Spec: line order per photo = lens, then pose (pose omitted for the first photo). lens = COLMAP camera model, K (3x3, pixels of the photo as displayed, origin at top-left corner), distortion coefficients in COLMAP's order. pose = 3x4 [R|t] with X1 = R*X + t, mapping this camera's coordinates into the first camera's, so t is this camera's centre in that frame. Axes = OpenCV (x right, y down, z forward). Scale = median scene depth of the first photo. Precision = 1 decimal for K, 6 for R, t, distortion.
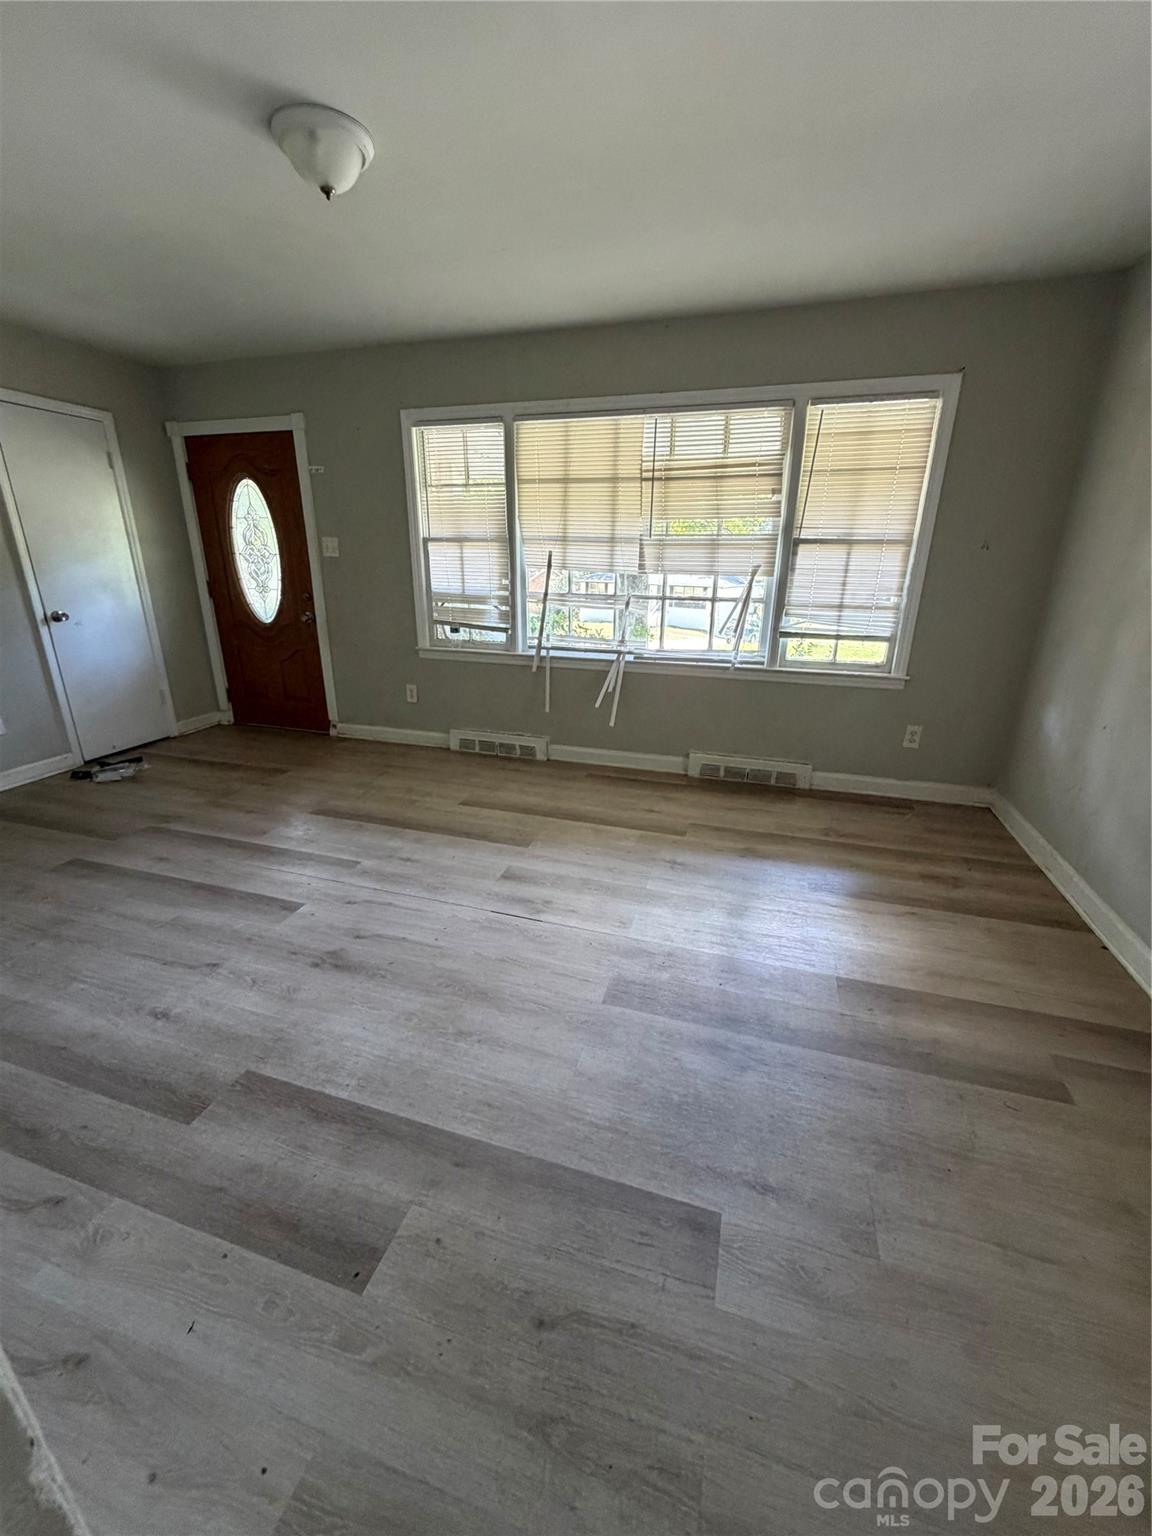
lens RADIAL K [[614.4, 0, 573.5], [0, 614.4, 754.9], [0, 0, 1]] dist [0.002699, 0.000302]
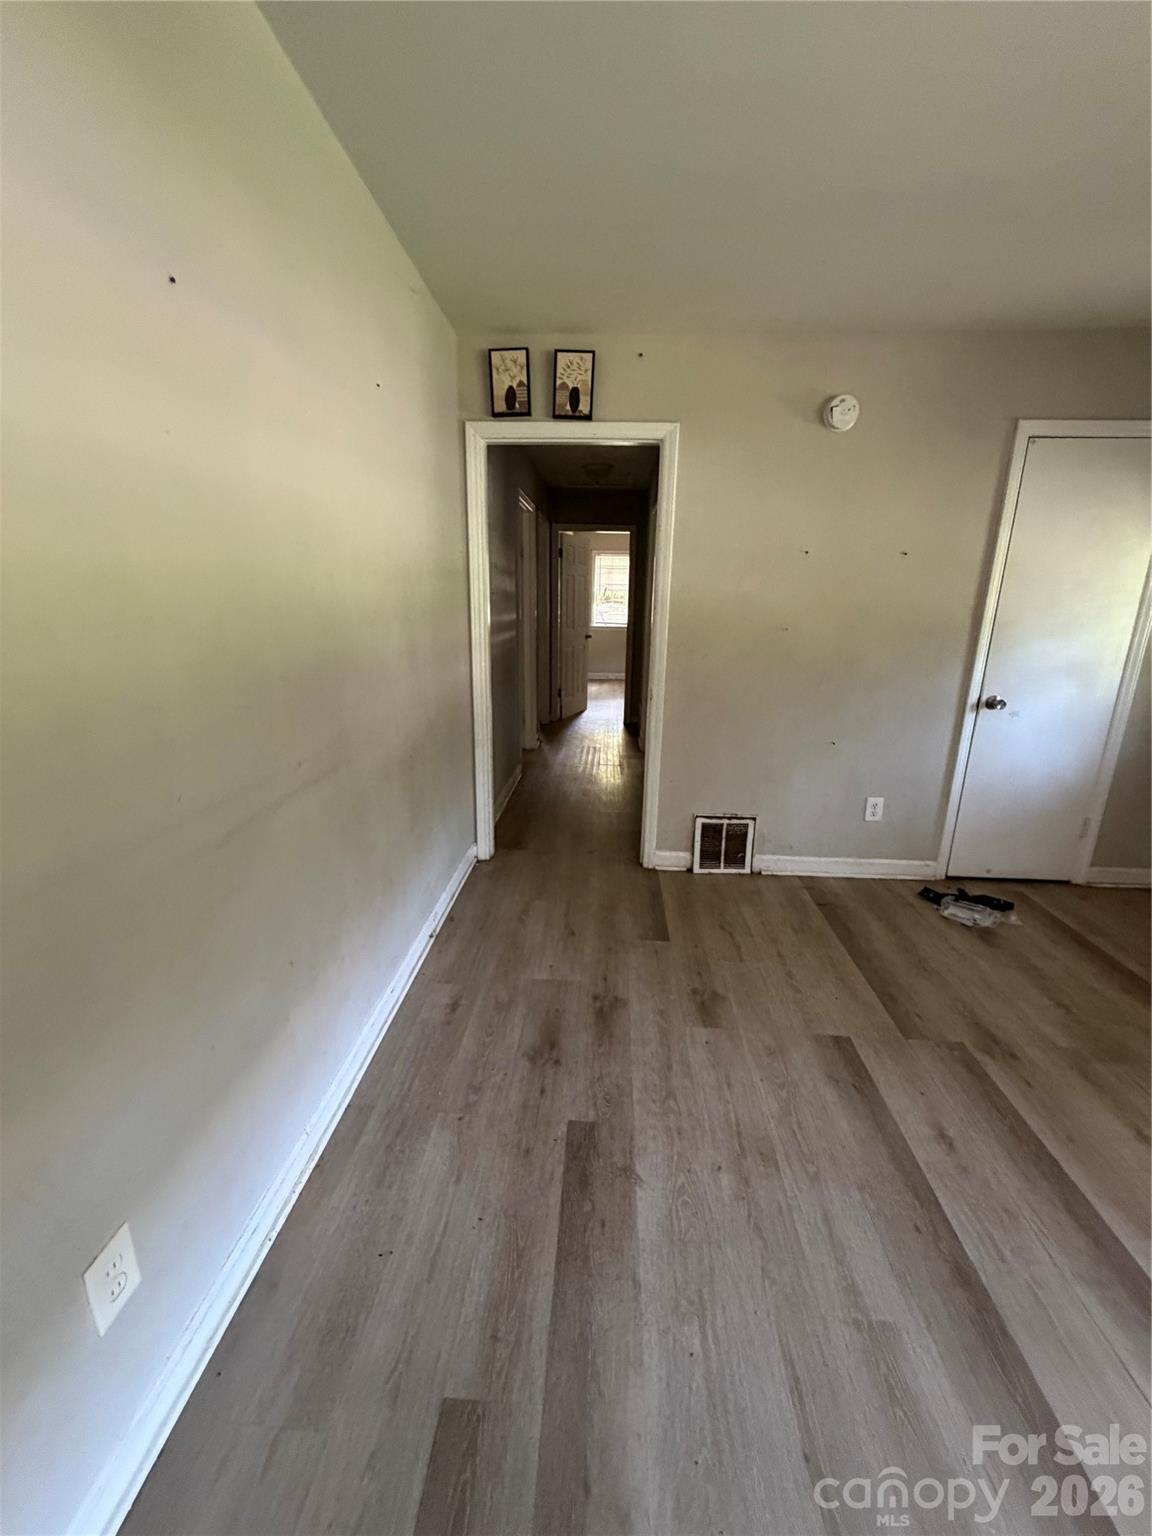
lens RADIAL K [[614.4, 0, 577.8], [0, 614.4, 756.7], [0, 0, 1]] dist [0.002699, 0.000302]
pose [[0.243360, 0.254127, -0.936053, -0.233741], [-0.330861, 0.928933, 0.166175, -0.124104], [0.911761, 0.269263, 0.310145, 0.316608]]
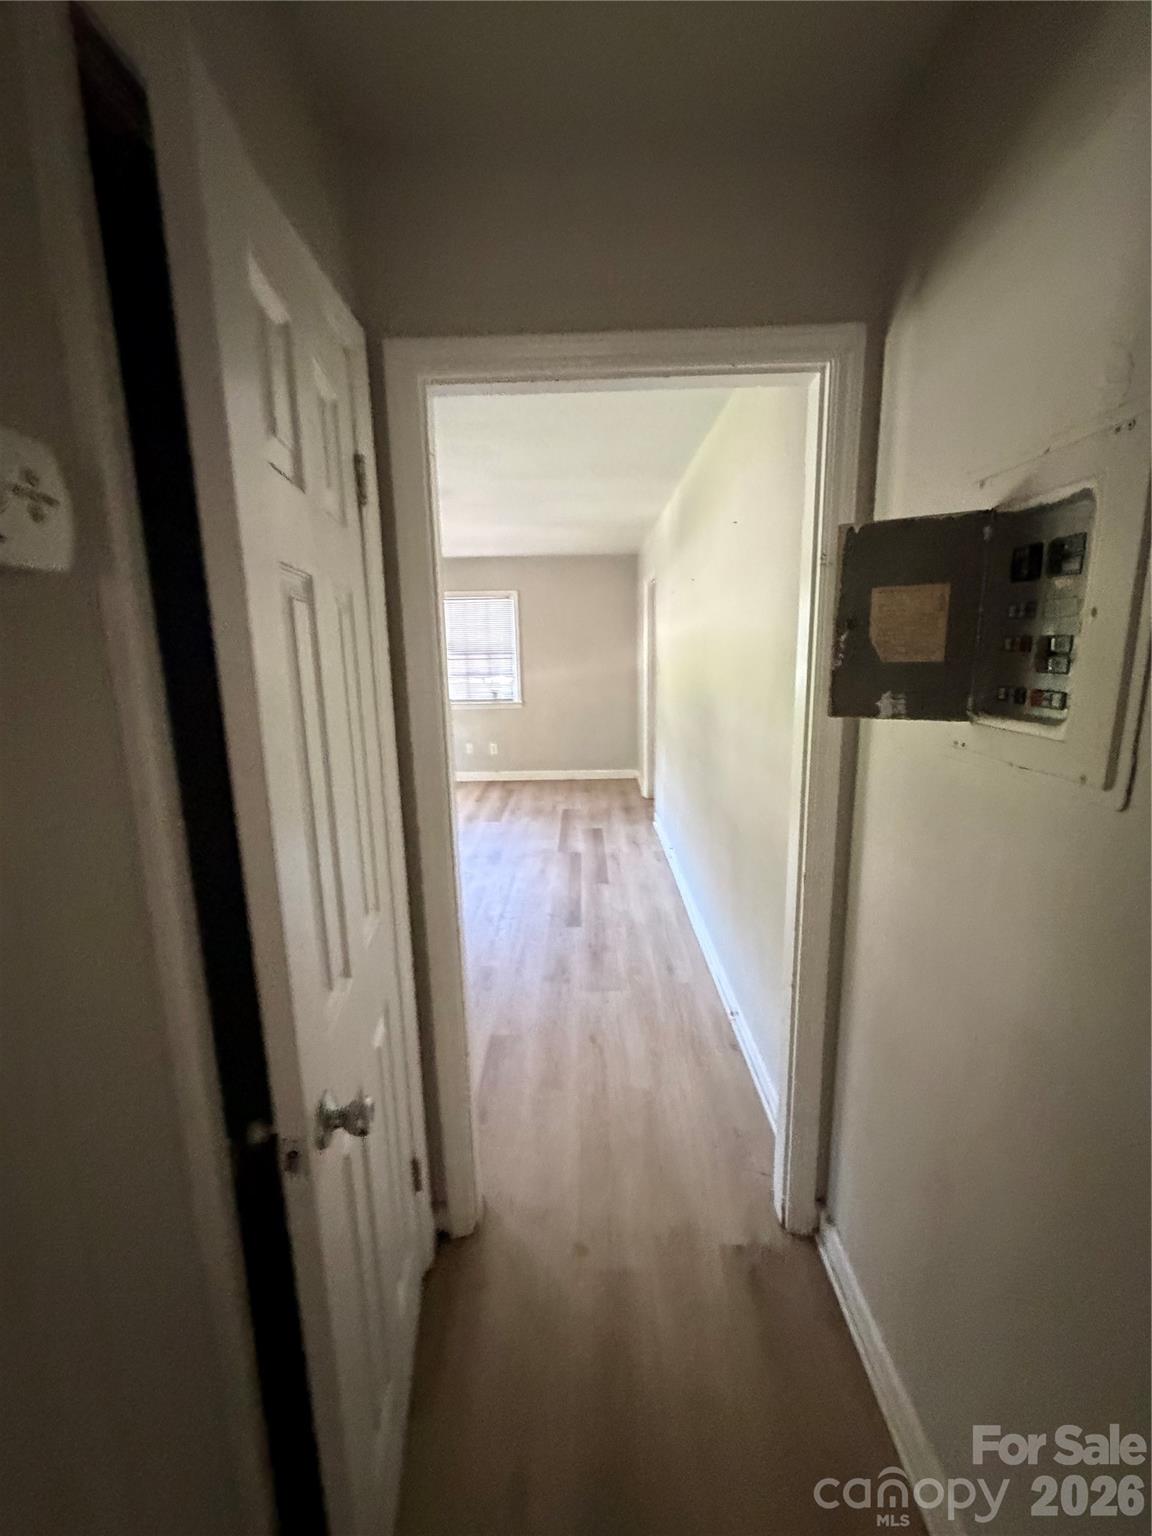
lens RADIAL K [[614.4, 0, 576.9], [0, 614.4, 766.8], [0, 0, 1]] dist [0.002699, 0.000302]
pose [[-0.290227, -0.178177, 0.940224, -1.504144], [0.323159, 0.906548, 0.271547, -0.274809], [-0.900742, 0.382653, -0.205525, 0.650090]]
